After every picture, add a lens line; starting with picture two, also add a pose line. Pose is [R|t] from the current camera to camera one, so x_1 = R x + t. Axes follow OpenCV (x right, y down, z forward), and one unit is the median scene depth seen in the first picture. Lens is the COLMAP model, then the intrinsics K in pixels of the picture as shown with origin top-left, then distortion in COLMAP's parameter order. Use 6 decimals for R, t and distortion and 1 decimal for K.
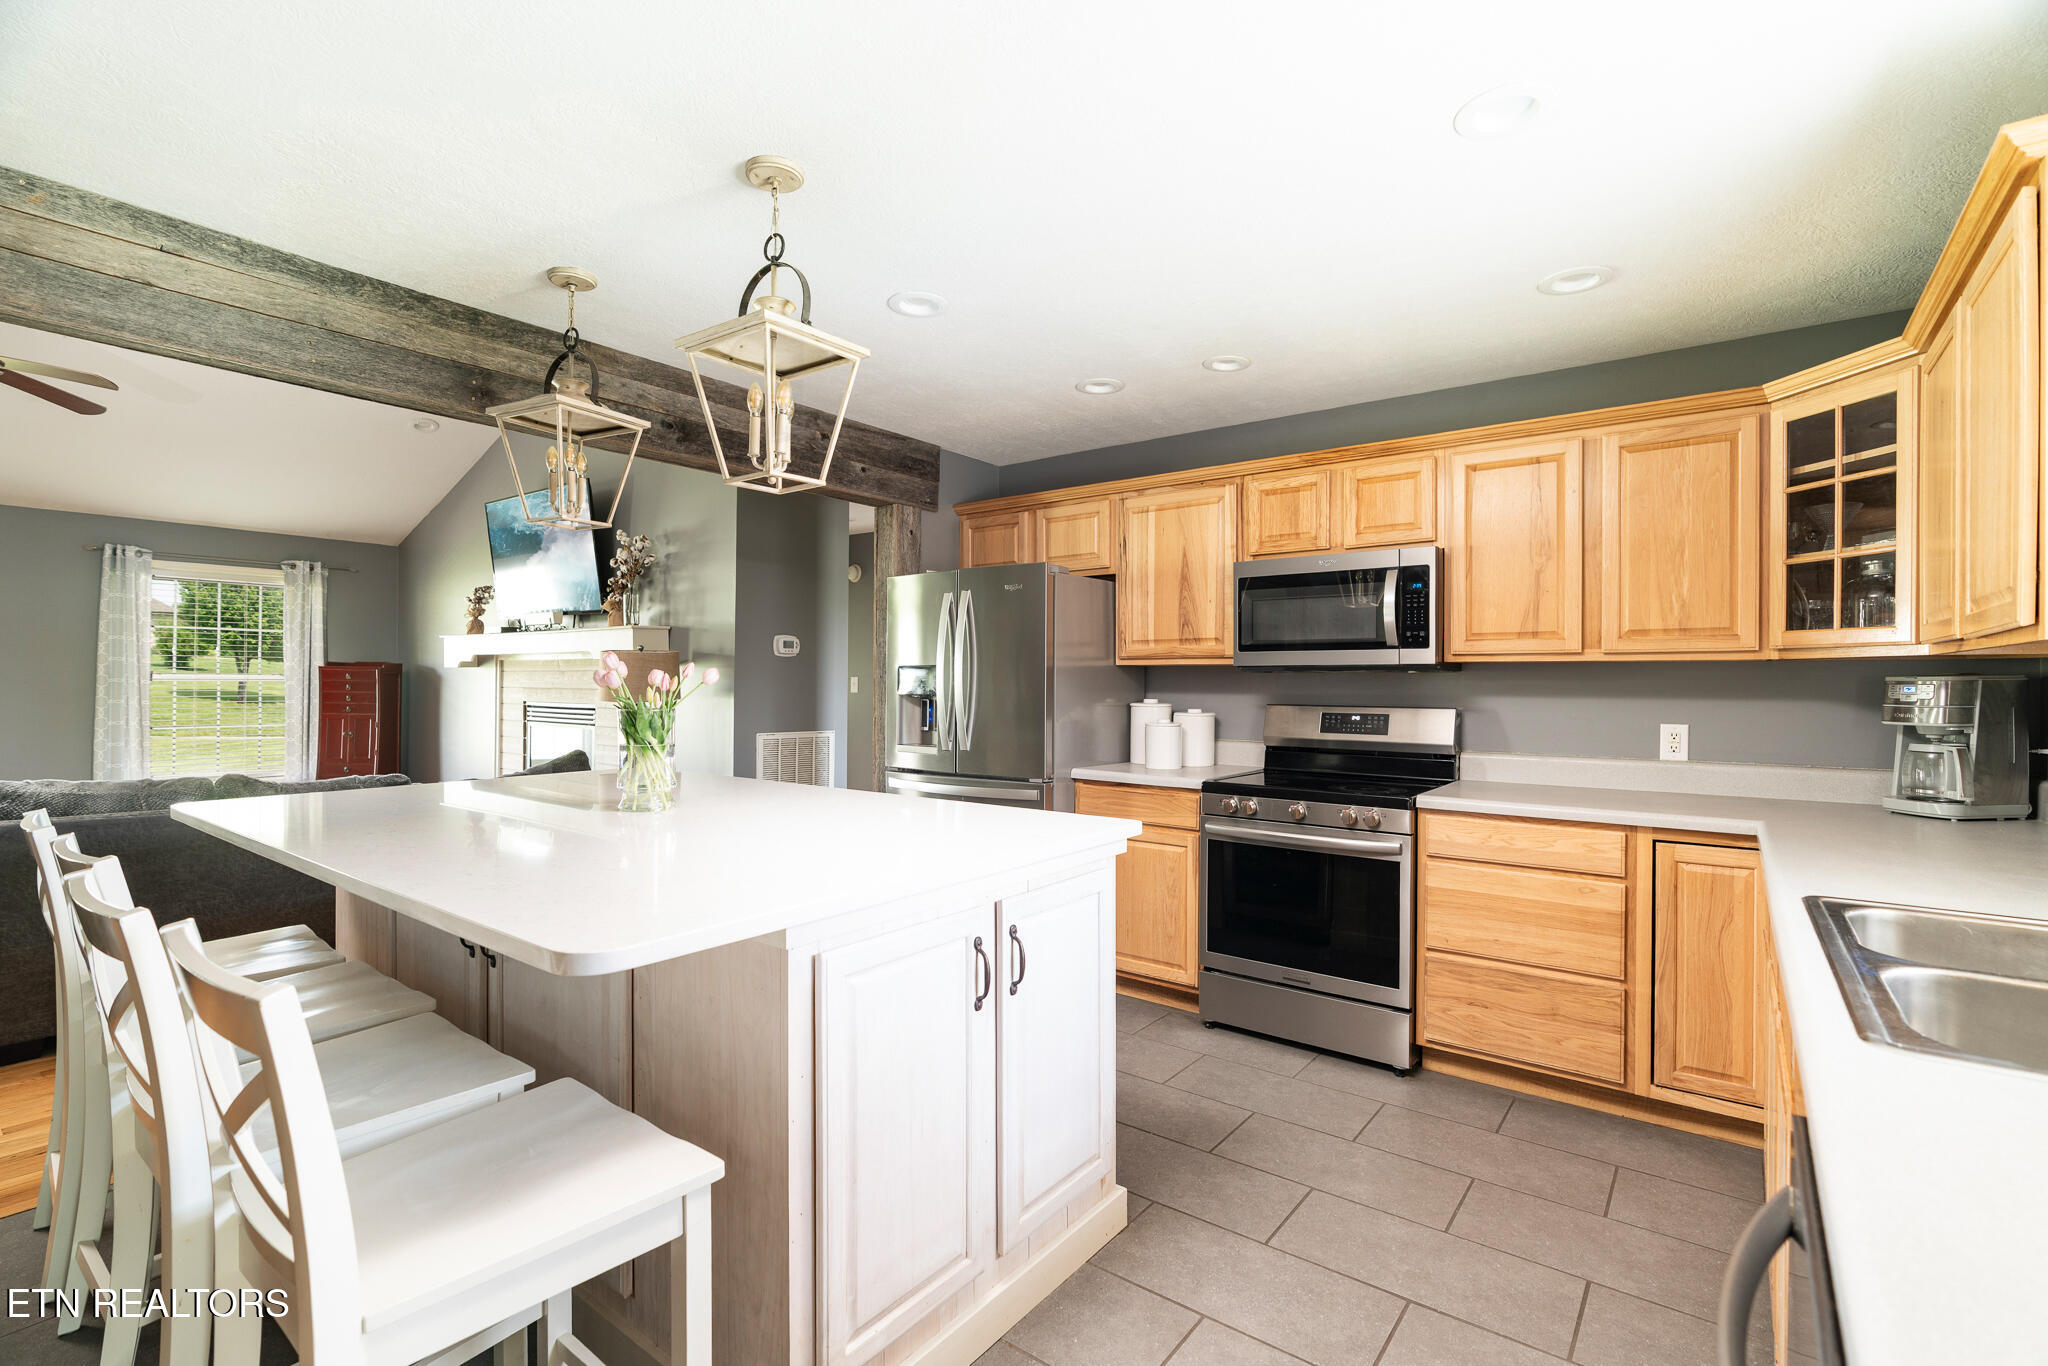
lens RADIAL K [[928.5, 0, 1024.0], [0, 928.5, 683.0], [0, 0, 1]] dist [-0.001601, 0.003988]
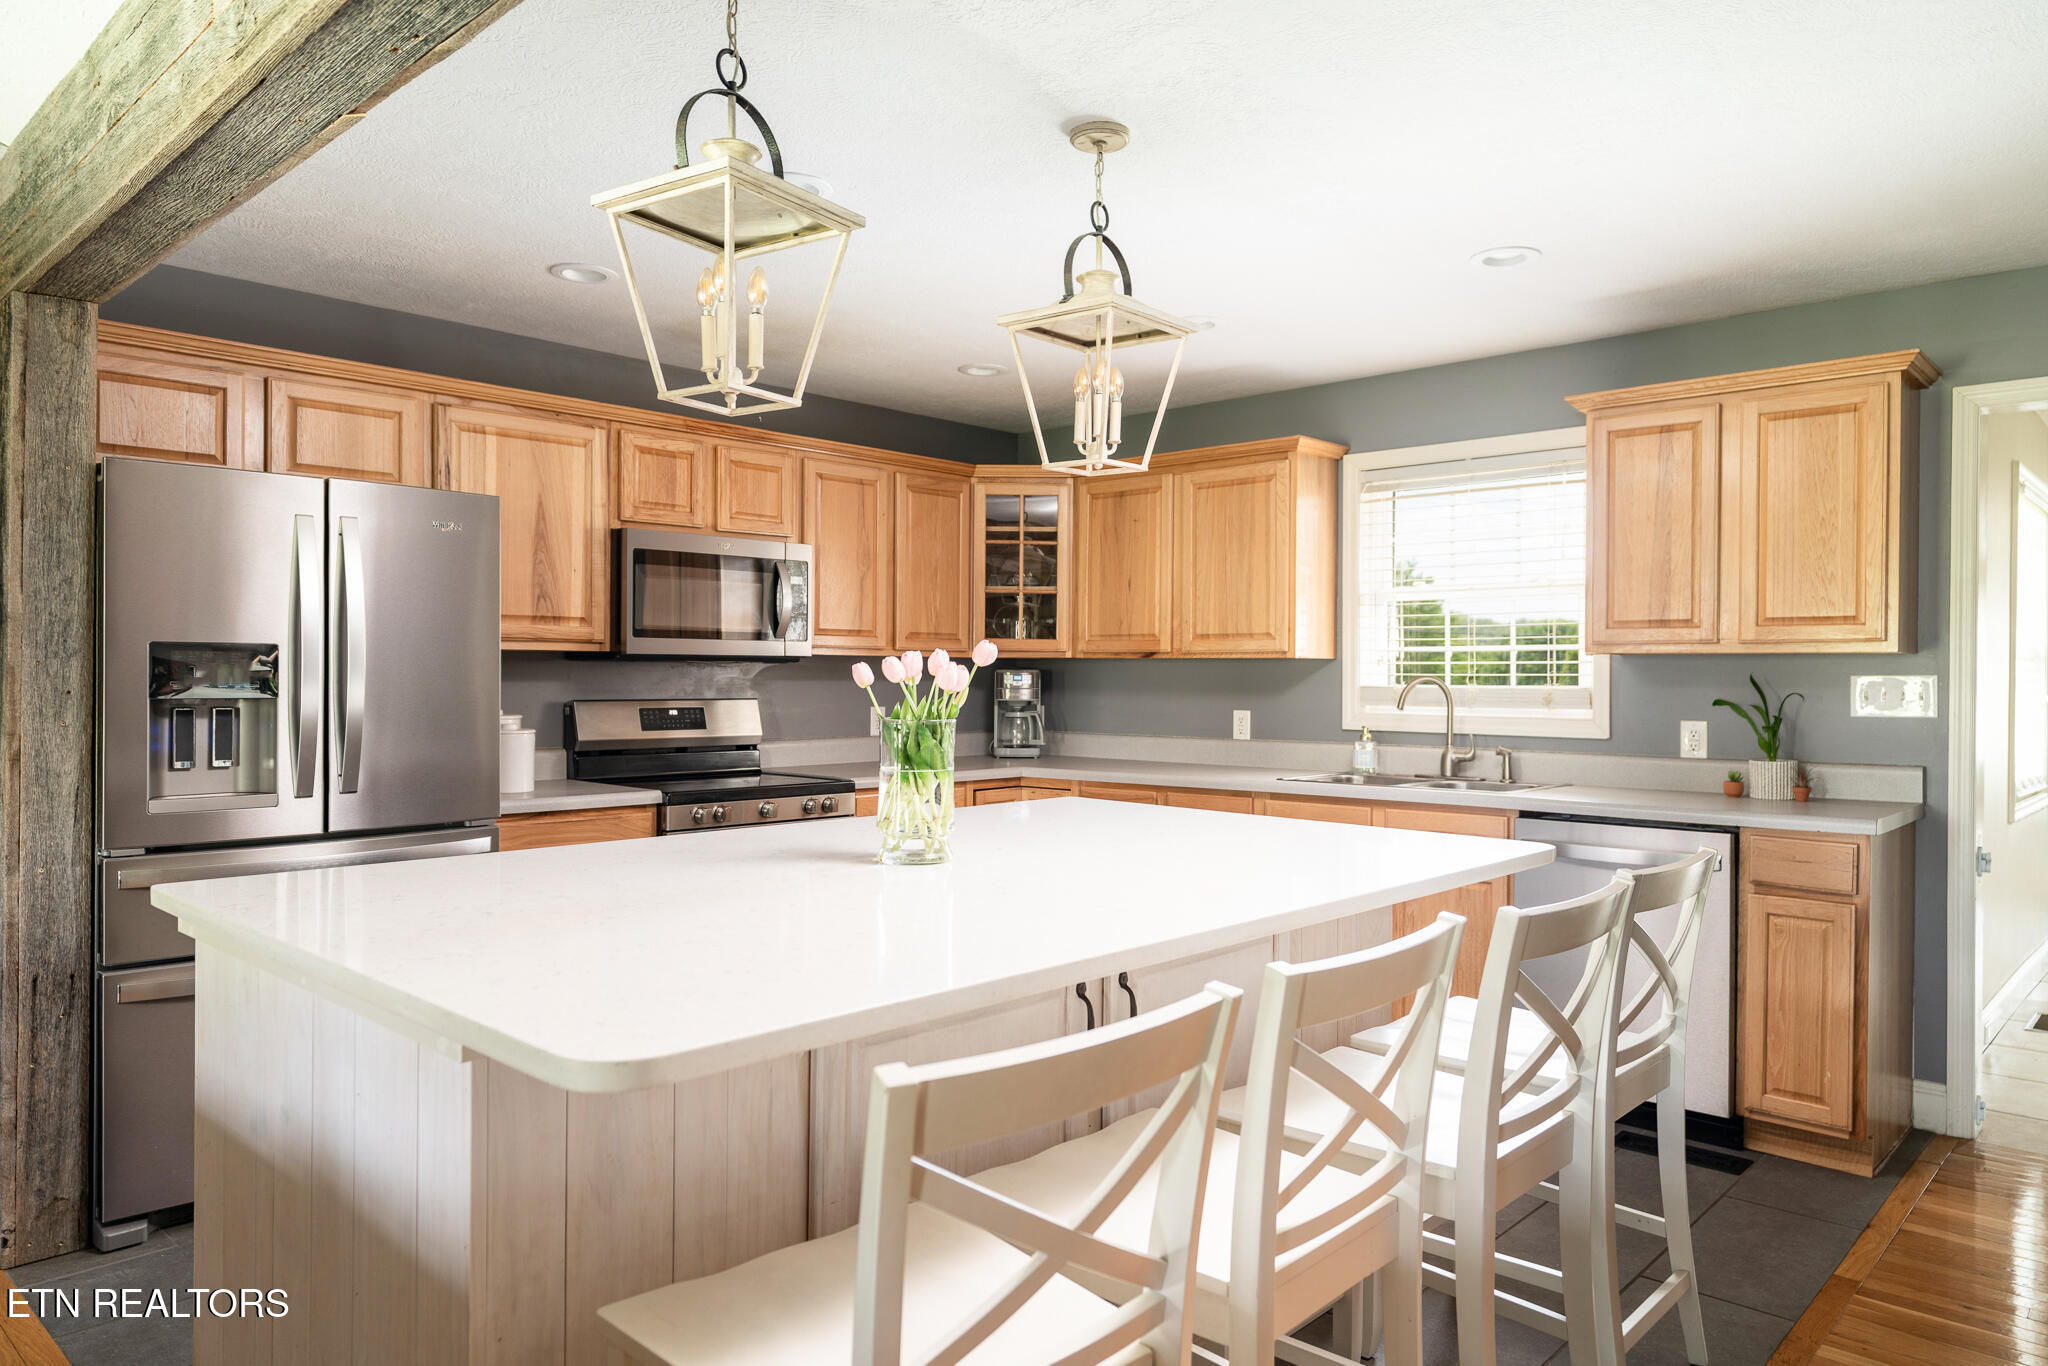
lens RADIAL K [[1349.3, 0, 1024.0], [0, 1349.3, 683.0], [0, 0, 1]] dist [0.001441, 0.000503]
pose [[0.104837, -0.008338, 0.994454, -1.005145], [0.000692, 0.999965, 0.008311, -0.002534], [-0.994489, -0.000183, 0.104839, 0.568629]]
